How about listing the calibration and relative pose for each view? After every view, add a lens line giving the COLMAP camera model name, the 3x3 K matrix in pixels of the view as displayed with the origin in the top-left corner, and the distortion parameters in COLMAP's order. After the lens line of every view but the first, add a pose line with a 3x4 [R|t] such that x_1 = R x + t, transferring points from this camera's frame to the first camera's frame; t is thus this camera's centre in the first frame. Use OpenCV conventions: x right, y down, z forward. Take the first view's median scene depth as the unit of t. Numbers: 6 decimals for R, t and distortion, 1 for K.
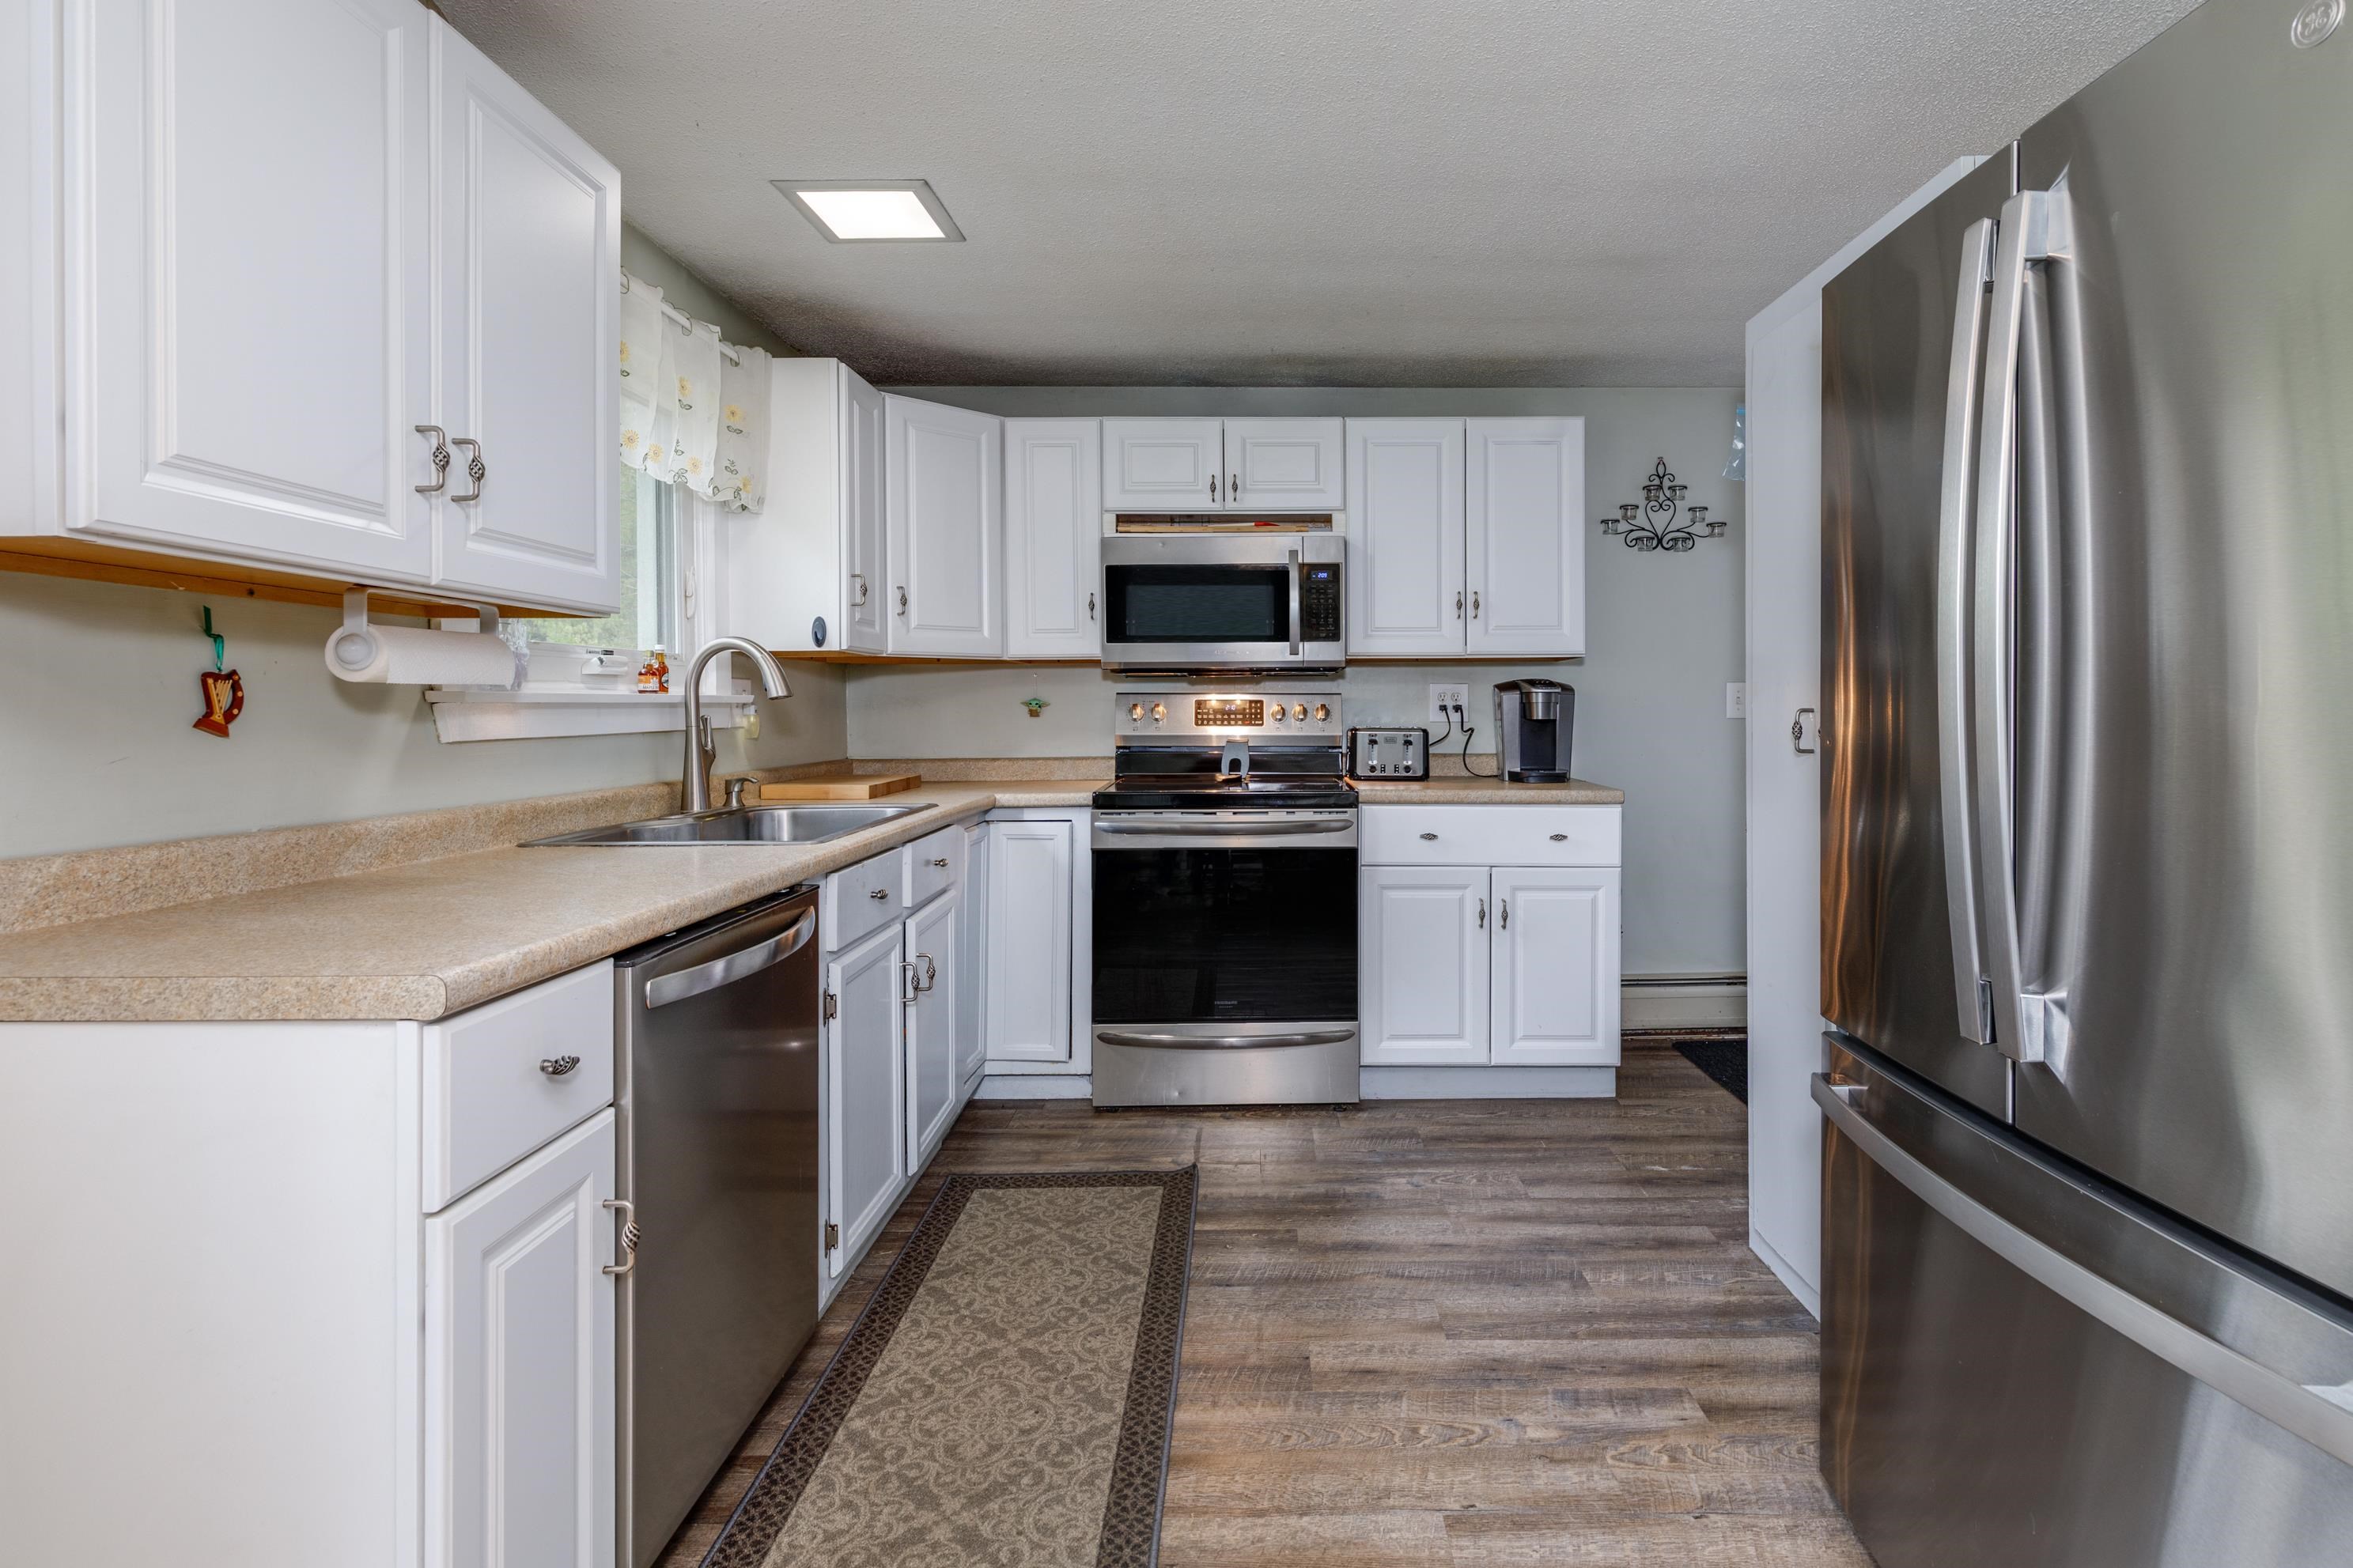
lens RADIAL K [[1123.7, 0, 1242.8], [0, 1123.7, 736.0], [0, 0, 1]] dist [0.003830, -0.000017]
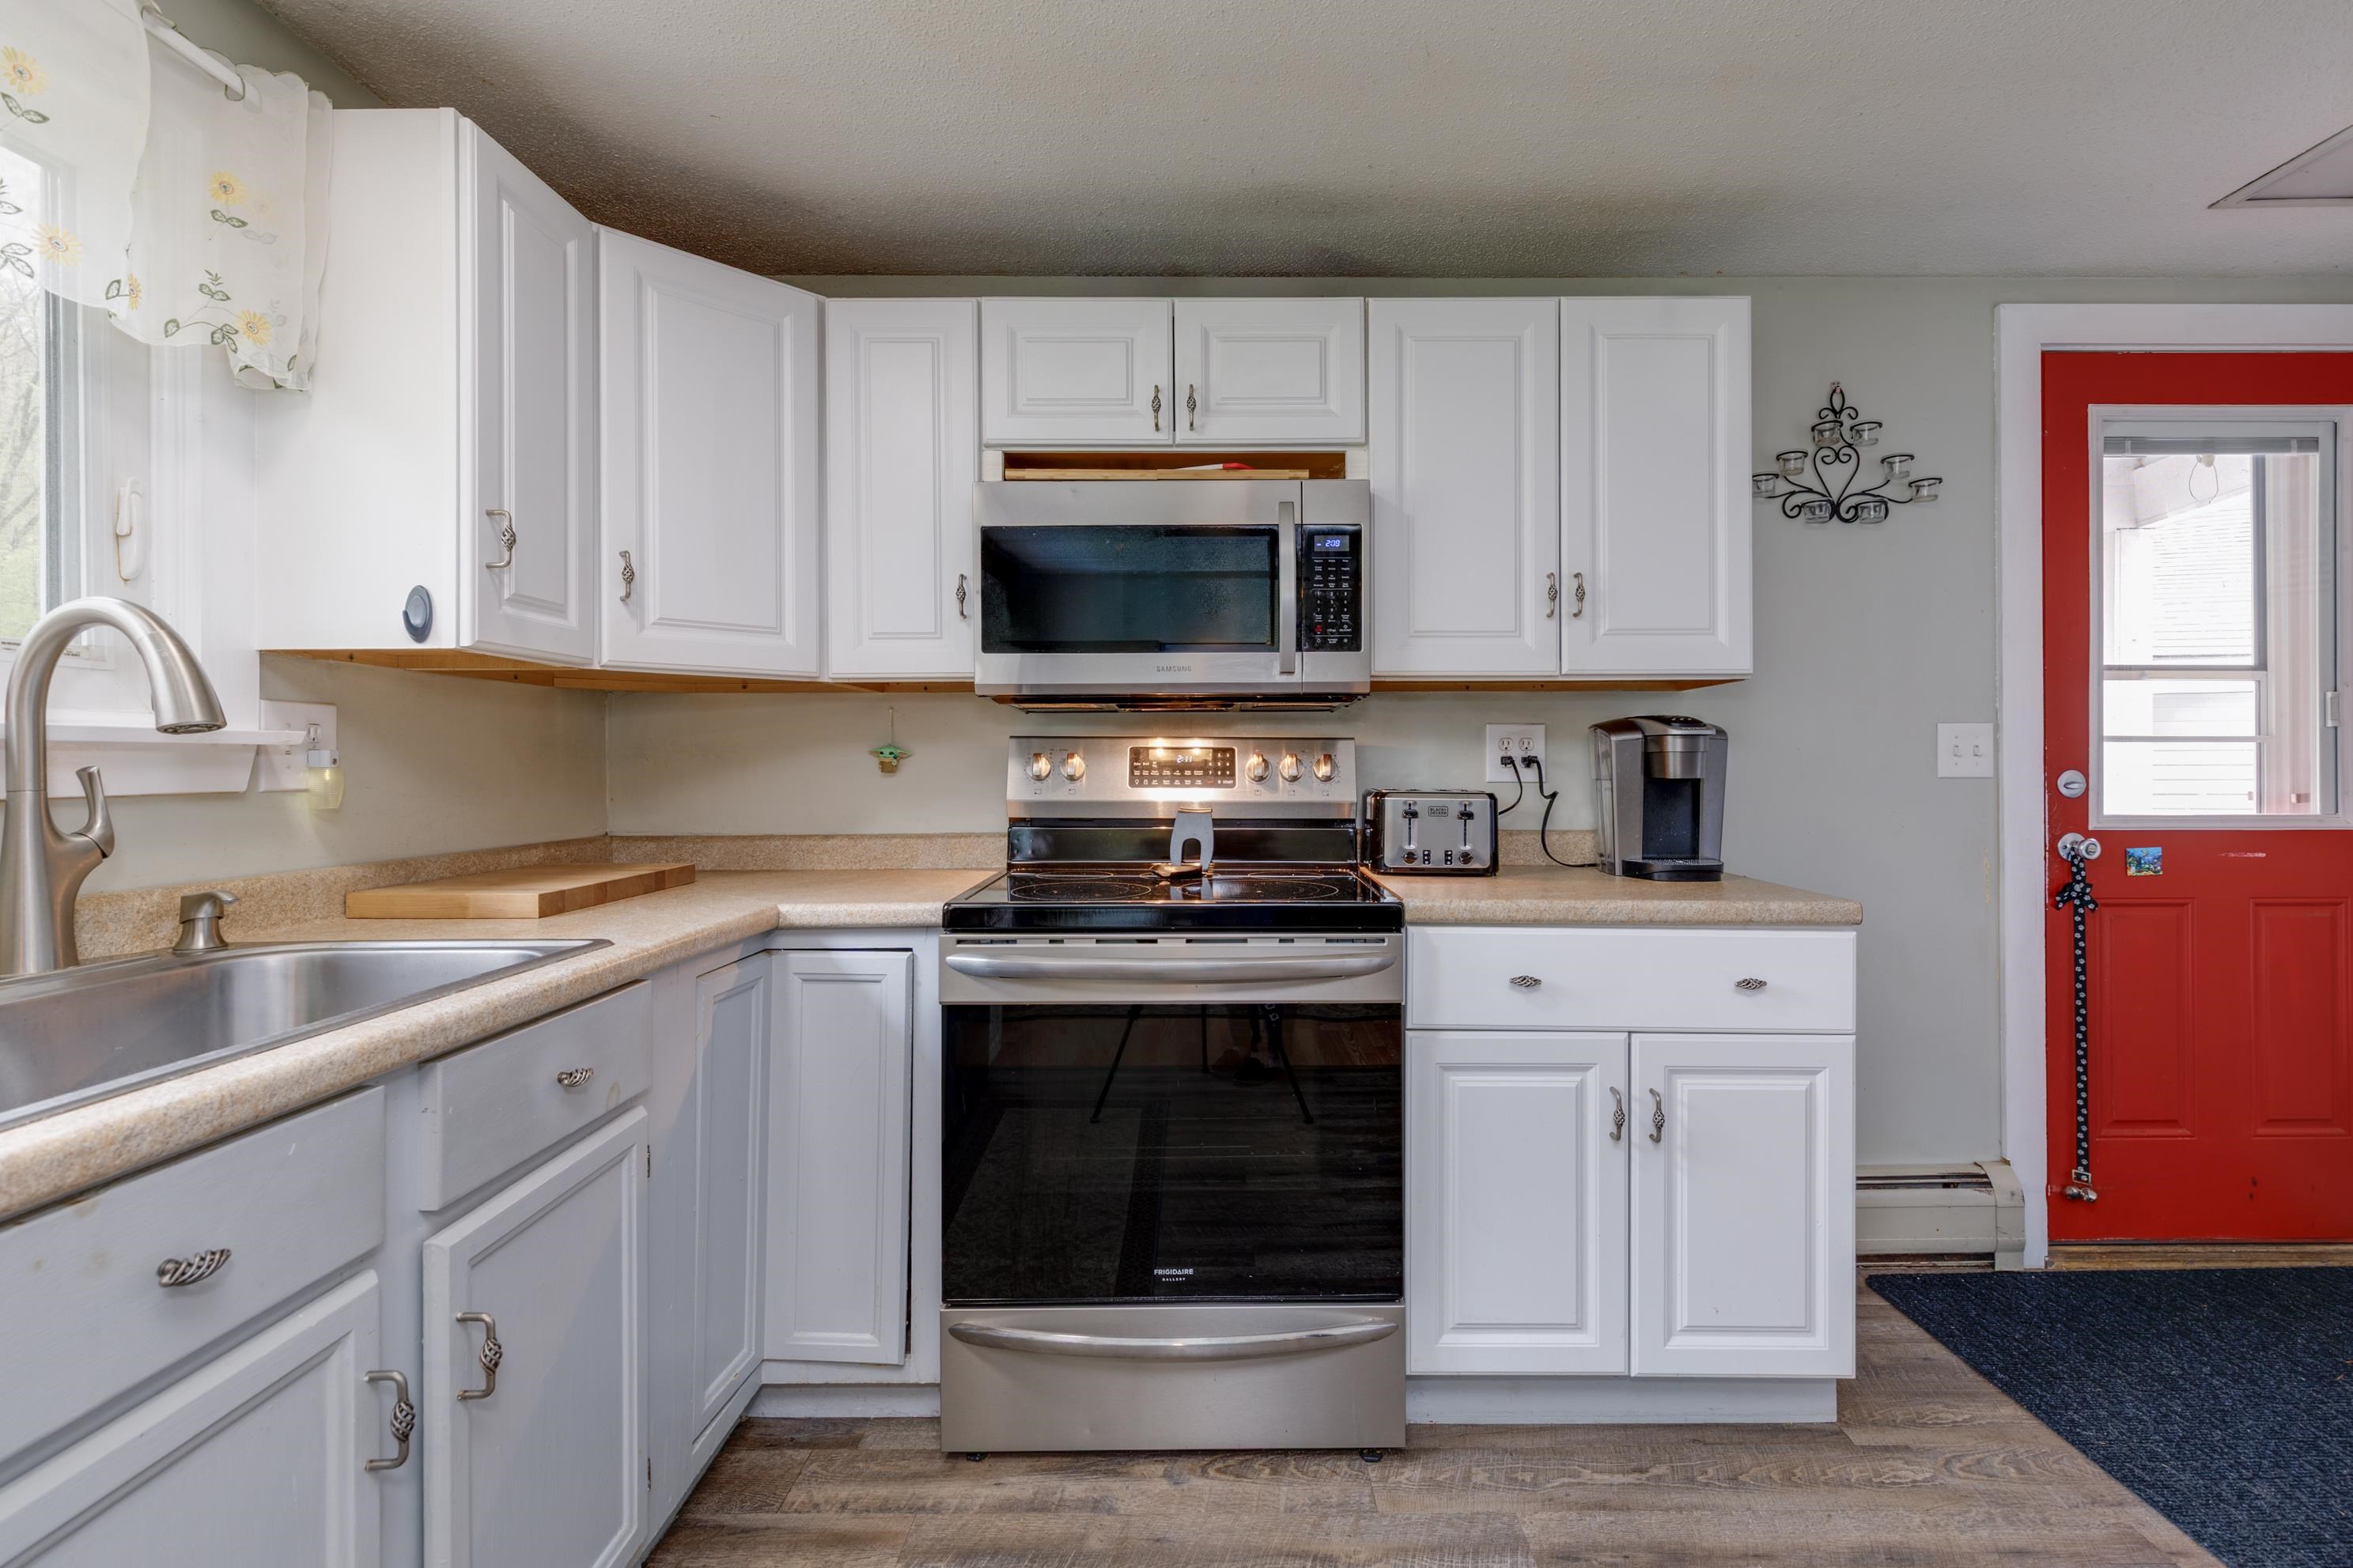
lens RADIAL K [[1083.7, 0, 1198.6], [0, 1083.7, 754.3], [0, 0, 1]] dist [0.000444, -0.000108]
pose [[0.999988, 0.002221, -0.004292, -0.000094], [-0.002368, 0.999400, -0.034569, -0.006966], [0.004213, 0.034579, 0.999393, 0.400883]]
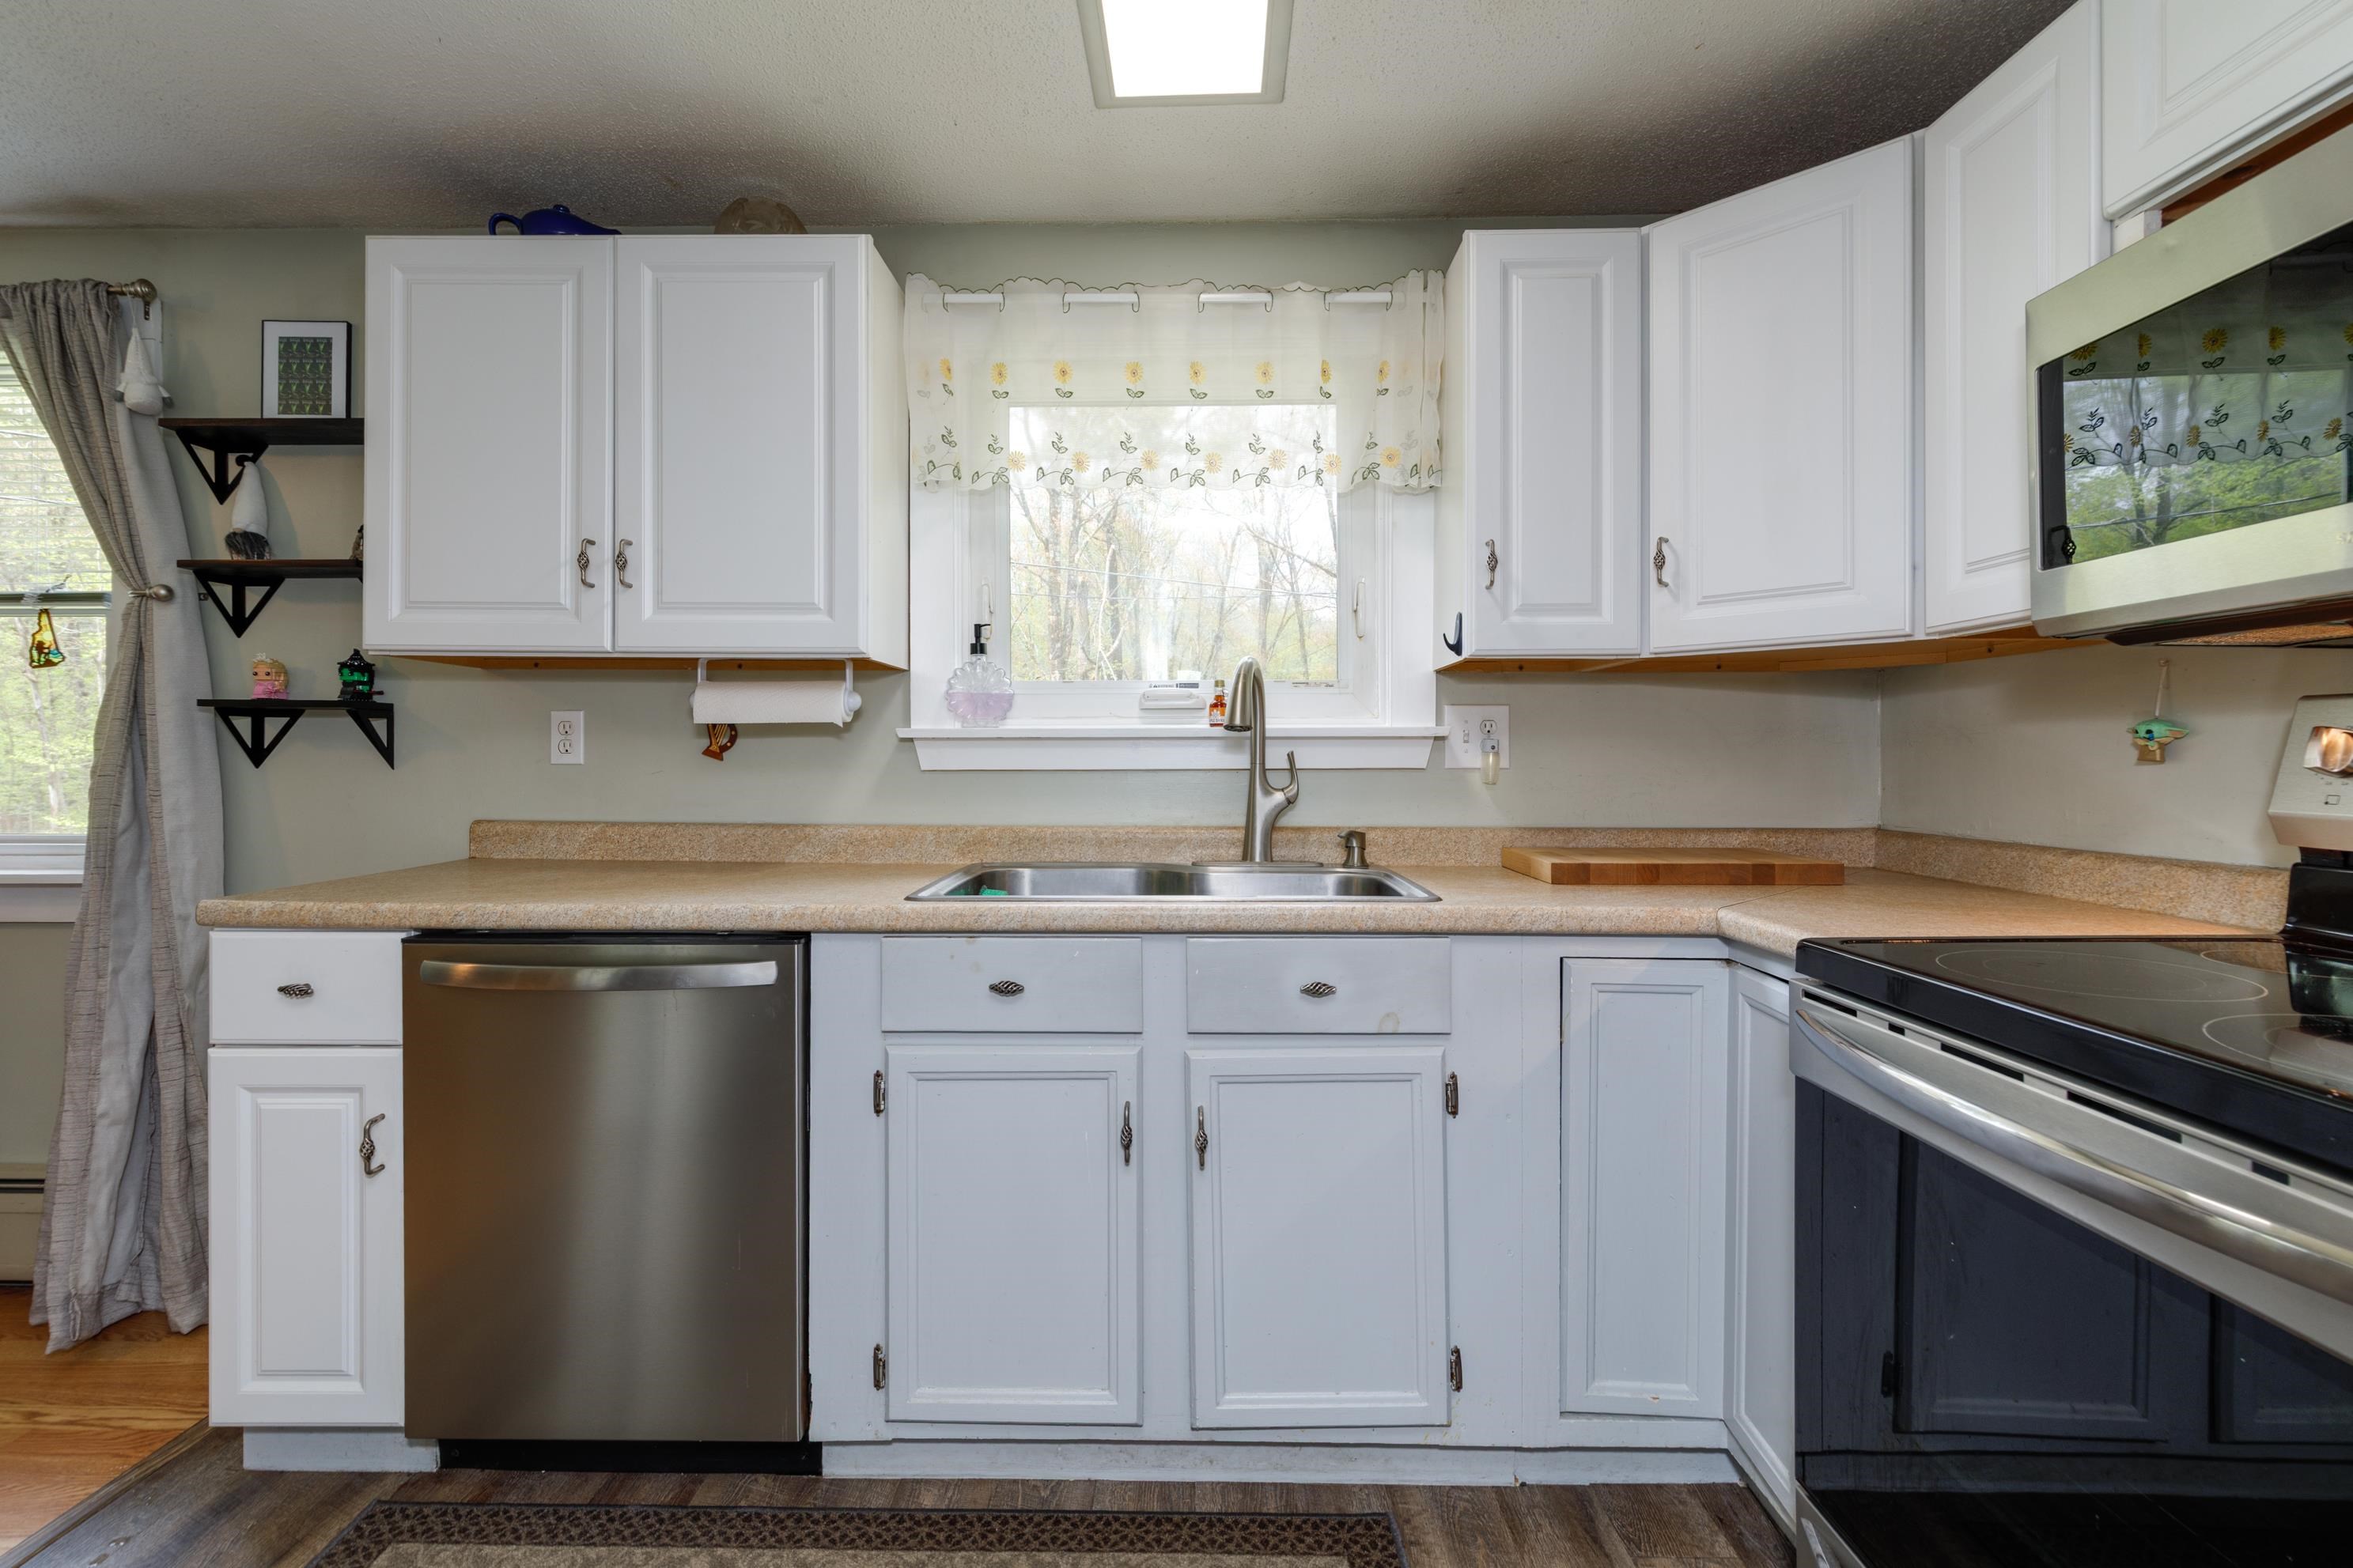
lens RADIAL K [[1083.7, 0, 1198.6], [0, 1083.7, 754.3], [0, 0, 1]] dist [0.000444, -0.000108]
pose [[-0.016818, 0.004588, -0.999848, 0.254401], [-0.025433, 0.999664, 0.005015, -0.014220], [0.999535, 0.025513, -0.016696, 0.708384]]
